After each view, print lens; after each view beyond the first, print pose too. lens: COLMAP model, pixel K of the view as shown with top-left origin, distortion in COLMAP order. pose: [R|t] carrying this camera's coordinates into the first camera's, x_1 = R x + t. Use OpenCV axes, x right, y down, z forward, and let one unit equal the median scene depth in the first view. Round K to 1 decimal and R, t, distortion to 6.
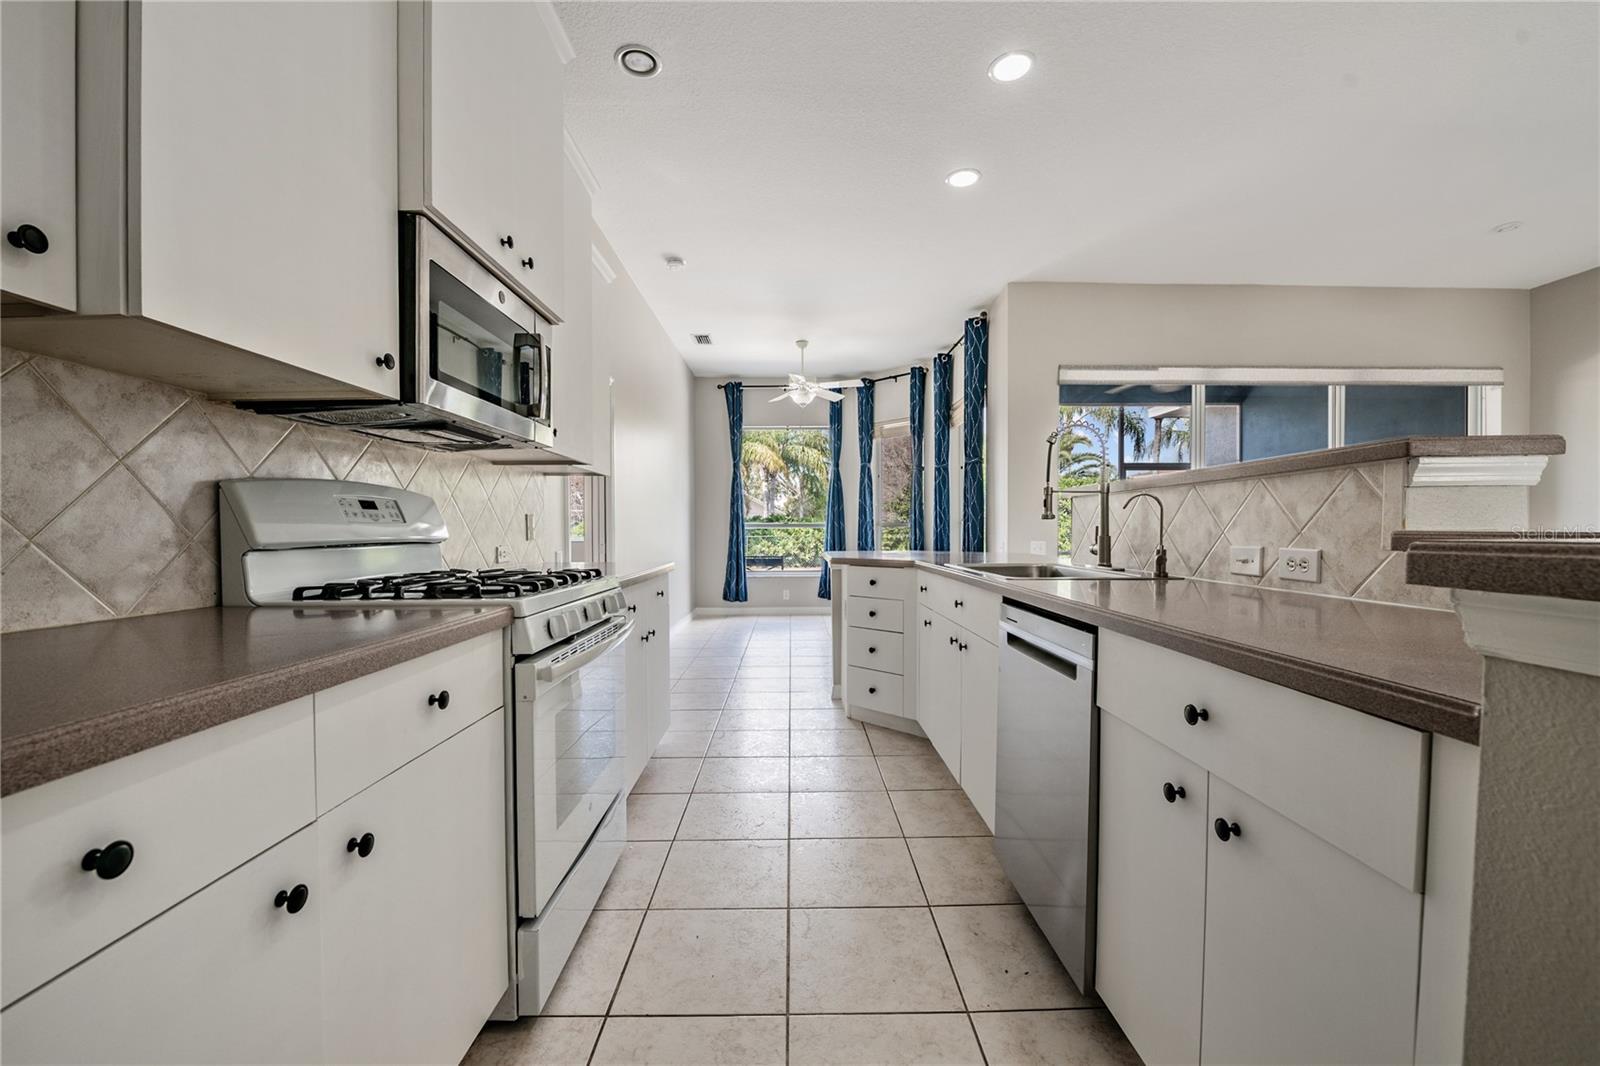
lens RADIAL K [[627.9, 0, 794.0], [0, 627.9, 538.8], [0, 0, 1]] dist [0.005481, -0.002305]
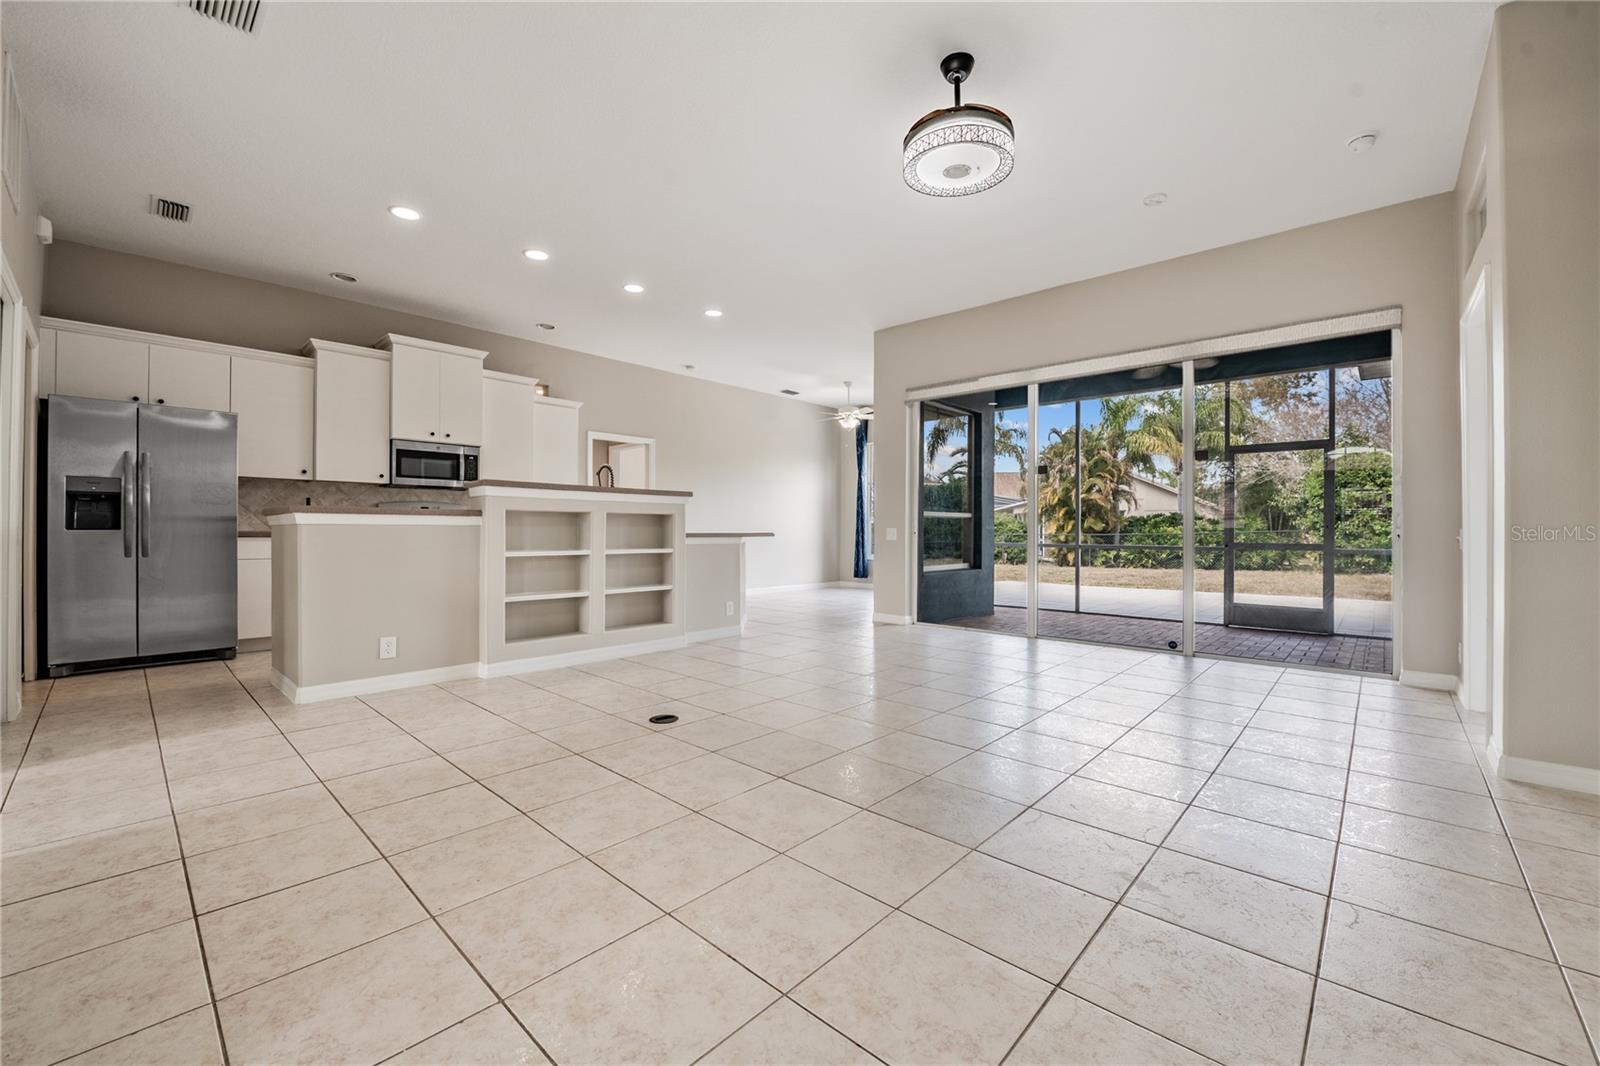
lens RADIAL K [[627.9, 0, 815.2], [0, 627.9, 528.0], [0, 0, 1]] dist [0.005481, -0.002305]
pose [[0.747031, -0.003589, -0.664780, 2.113145], [-0.007317, 0.999880, -0.013621, 0.039104], [0.664749, 0.015040, 0.746915, -0.108555]]
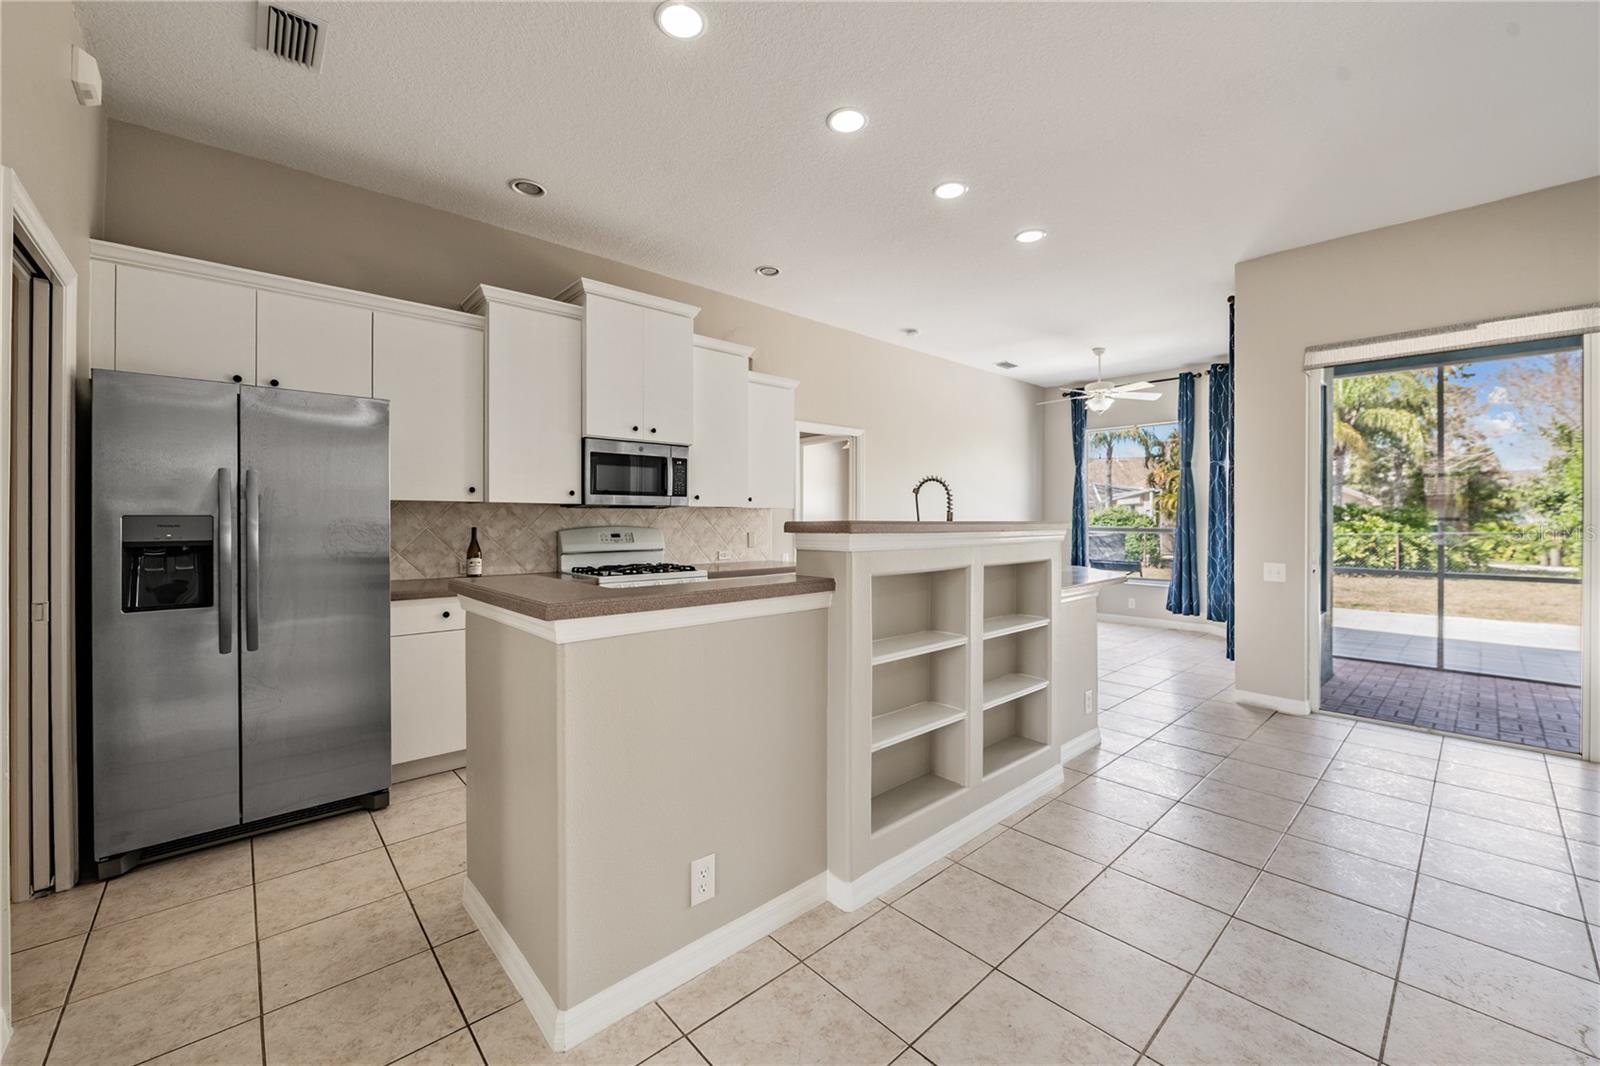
lens RADIAL K [[627.9, 0, 786.2], [0, 627.9, 523.5], [0, 0, 1]] dist [0.005481, -0.002305]
pose [[0.661638, 0.008140, -0.749779, 1.119336], [-0.012850, 0.999917, -0.000483, -0.076471], [0.749713, 0.009954, 0.661688, -0.074087]]
